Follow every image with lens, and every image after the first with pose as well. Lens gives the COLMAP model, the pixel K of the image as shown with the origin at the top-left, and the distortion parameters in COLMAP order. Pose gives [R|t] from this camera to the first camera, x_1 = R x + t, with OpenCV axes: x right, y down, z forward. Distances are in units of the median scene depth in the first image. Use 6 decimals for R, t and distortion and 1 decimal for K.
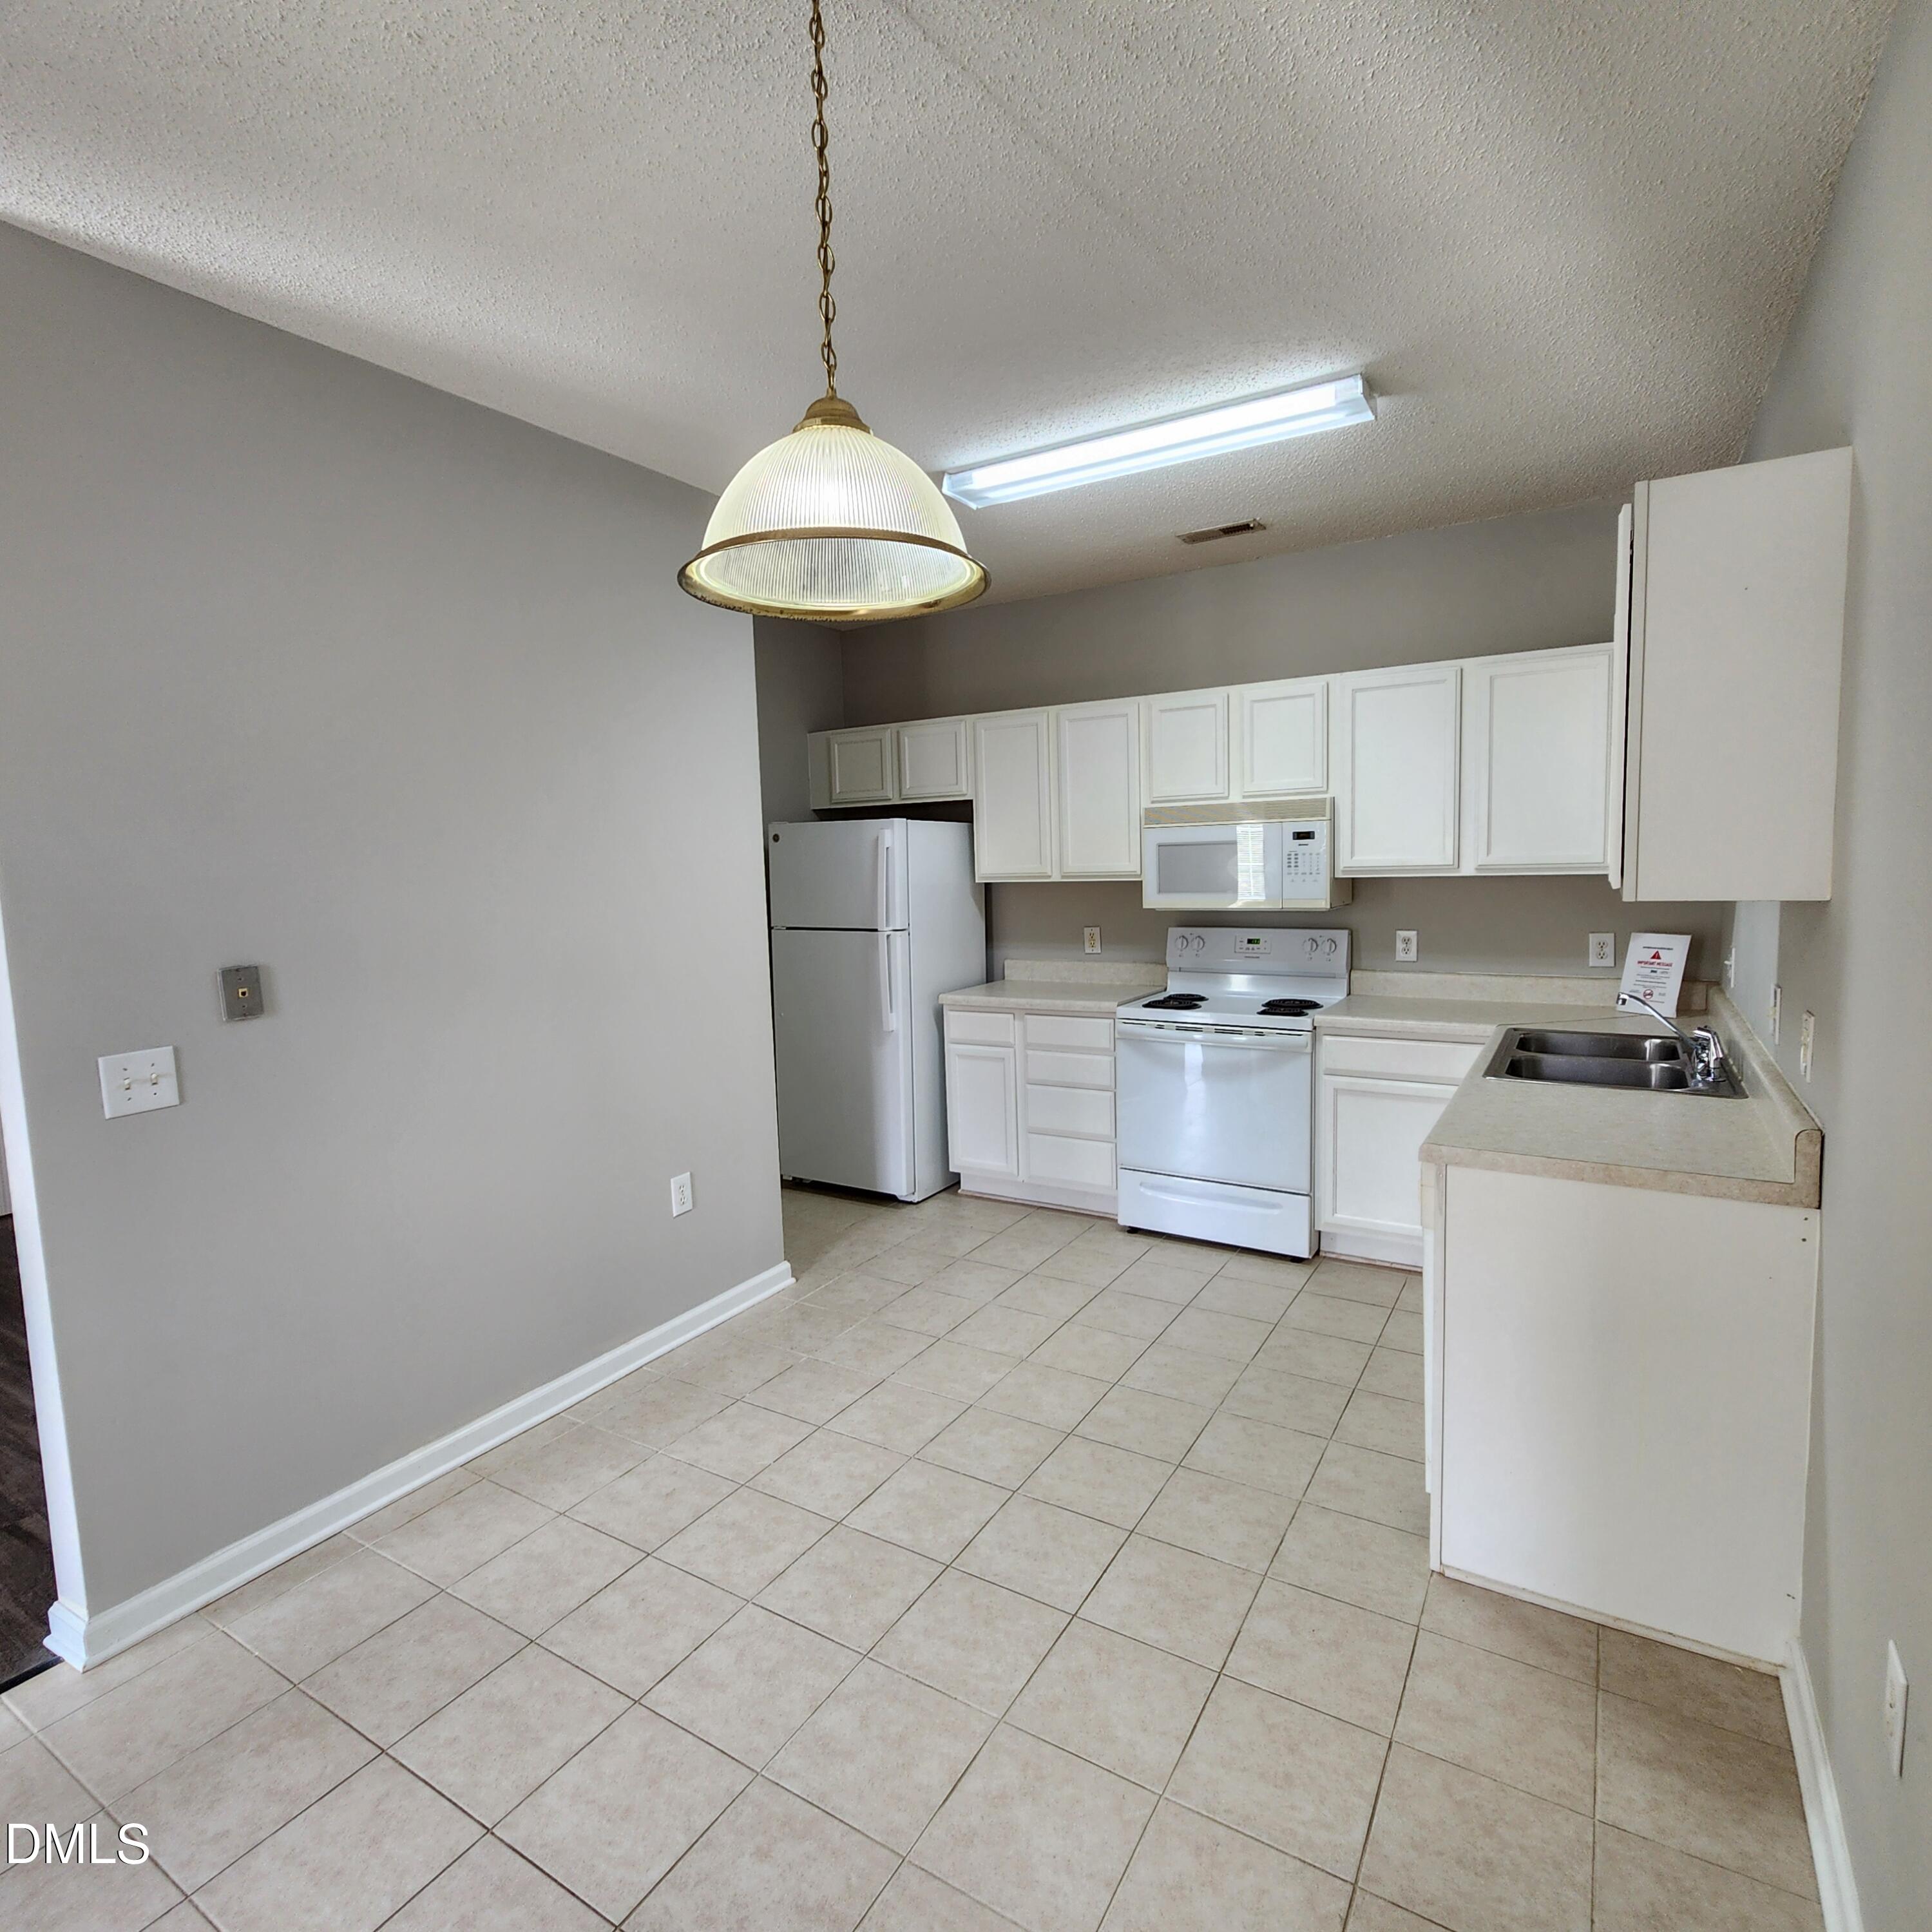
lens RADIAL K [[1057.6, 0, 956.3], [0, 1057.6, 969.0], [0, 0, 1]] dist [0.003895, -0.000640]
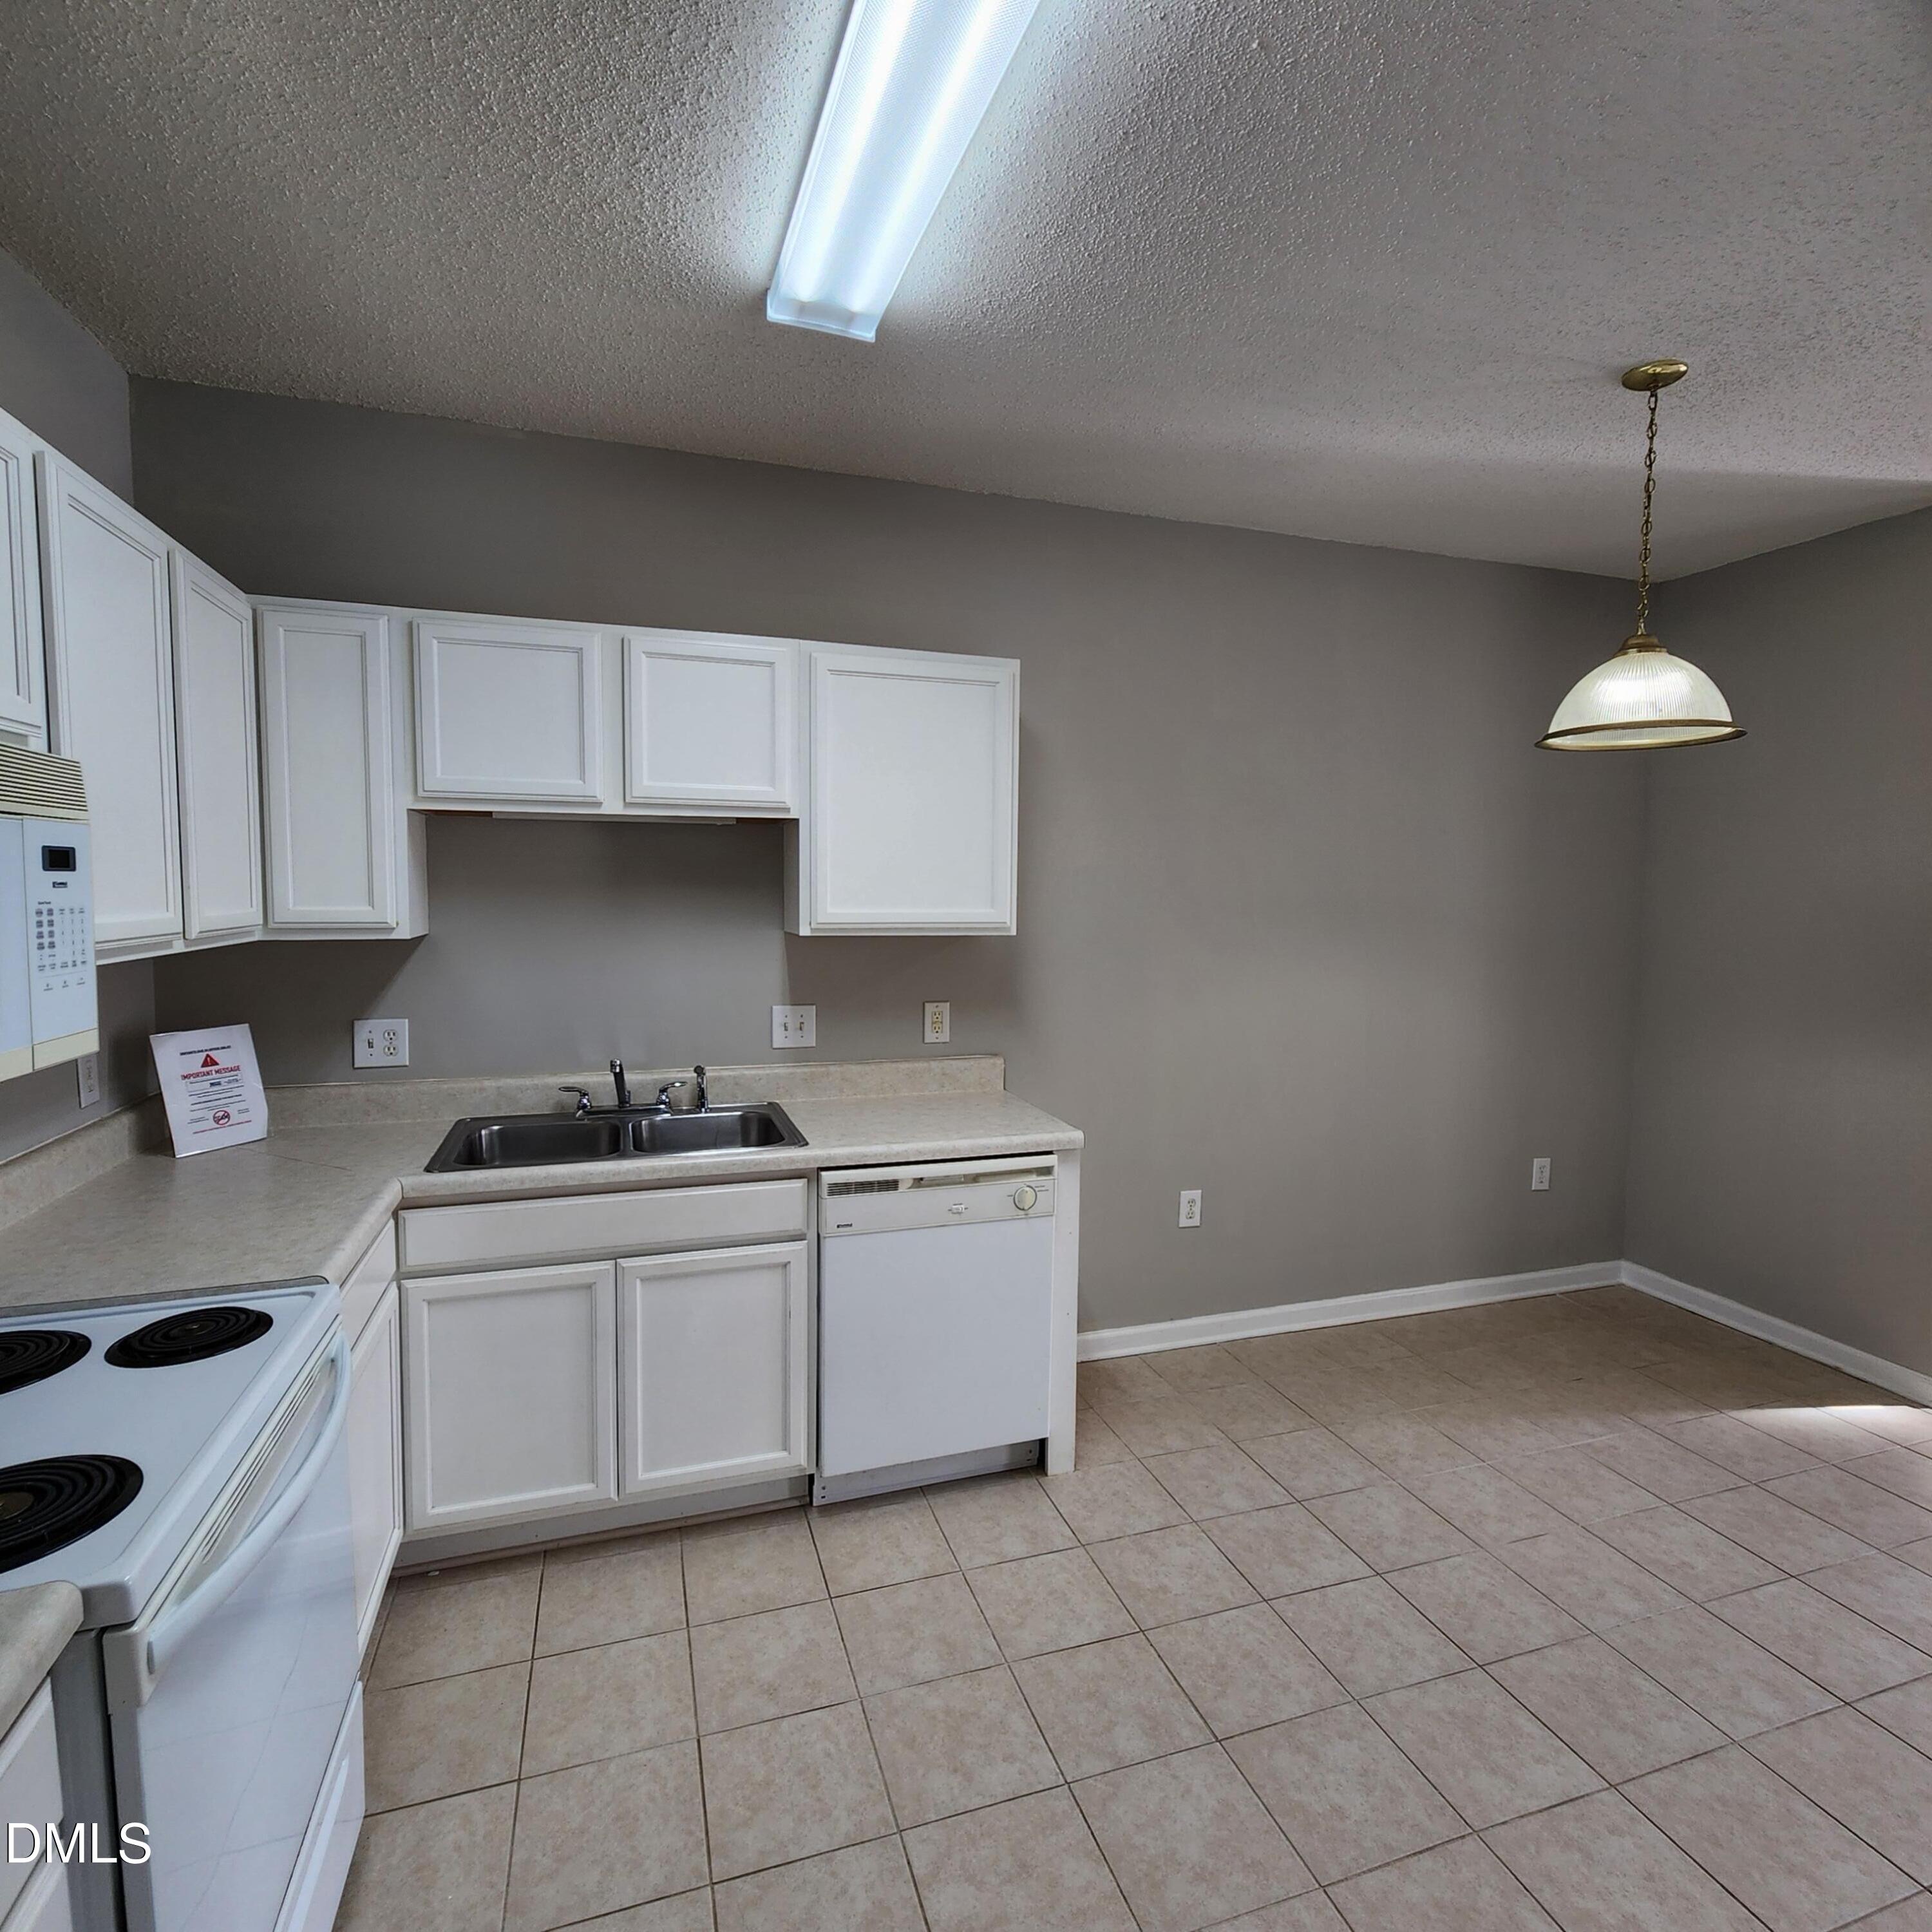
lens RADIAL K [[1057.6, 0, 987.5], [0, 1057.6, 967.3], [0, 0, 1]] dist [0.003895, -0.000640]
pose [[-0.775556, -0.024819, 0.630791, -0.221044], [0.081389, 0.986956, 0.138900, -0.181259], [-0.626011, 0.159064, -0.763419, 1.718900]]
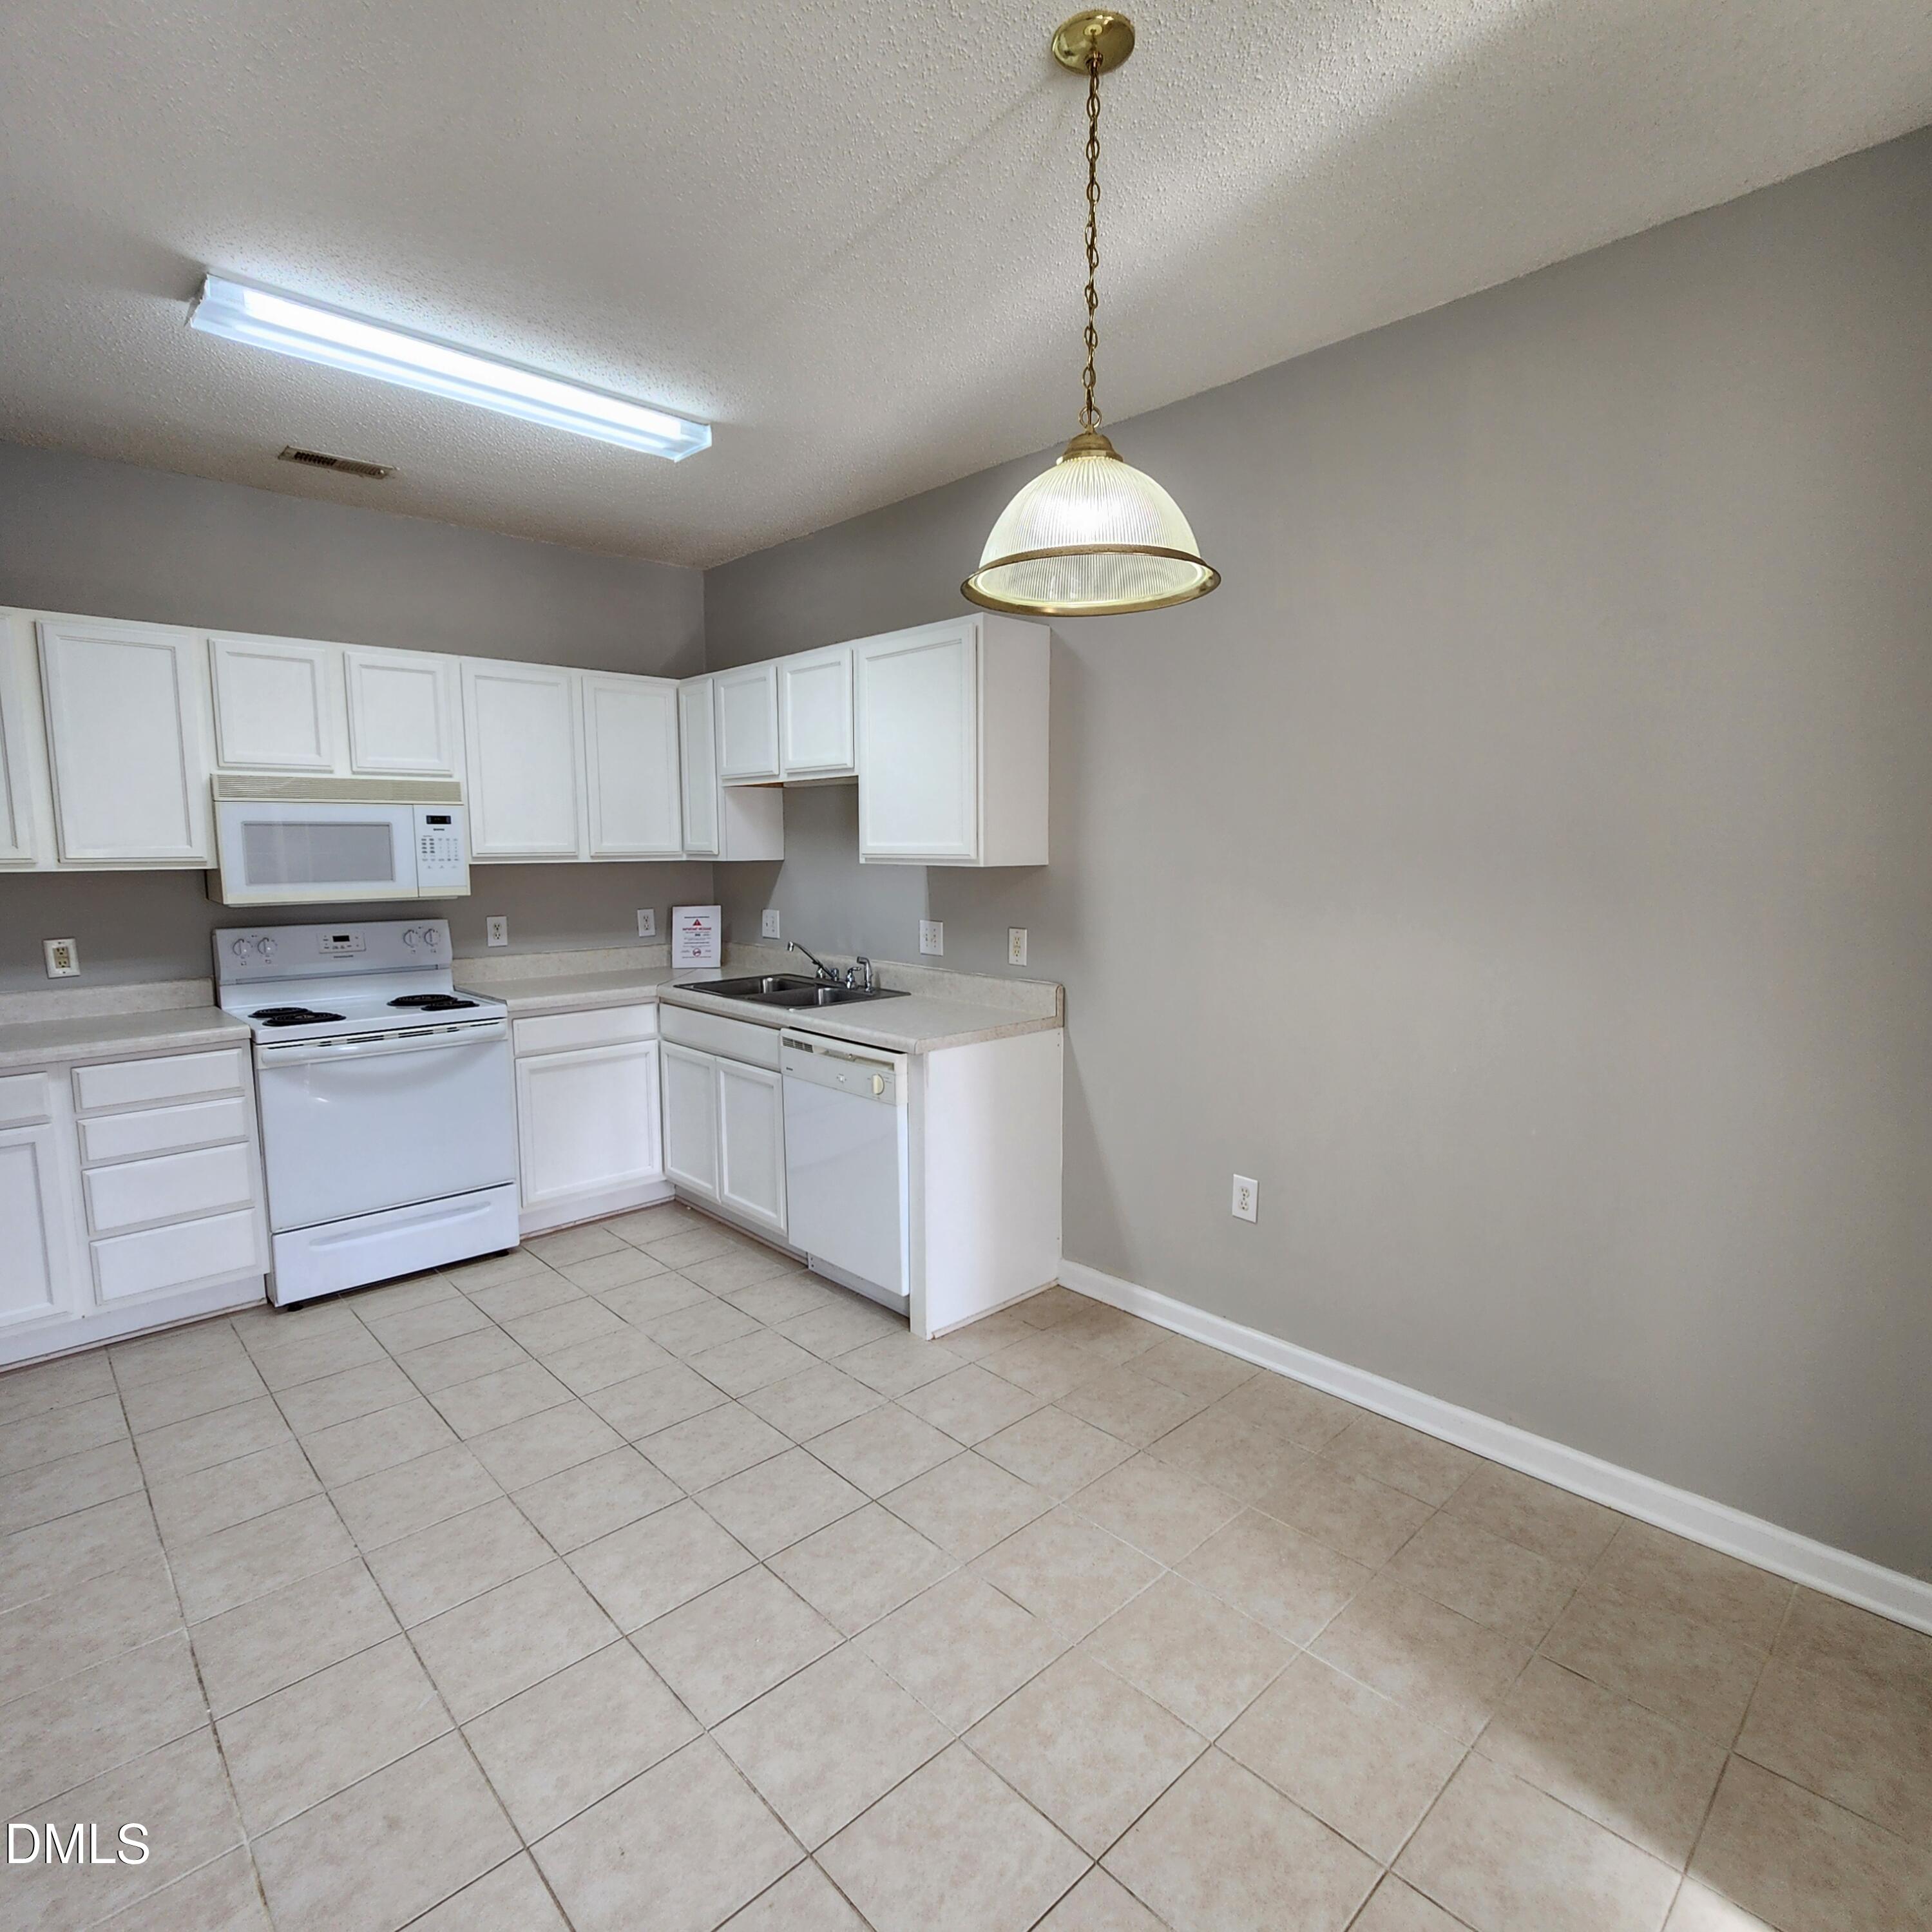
lens RADIAL K [[1057.6, 0, 965.7], [0, 1057.6, 972.7], [0, 0, 1]] dist [0.003895, -0.000640]
pose [[0.251637, -0.091666, 0.963471, -0.766748], [0.099195, 0.992705, 0.068540, -0.012296], [-0.962725, 0.078325, 0.258894, 0.487642]]
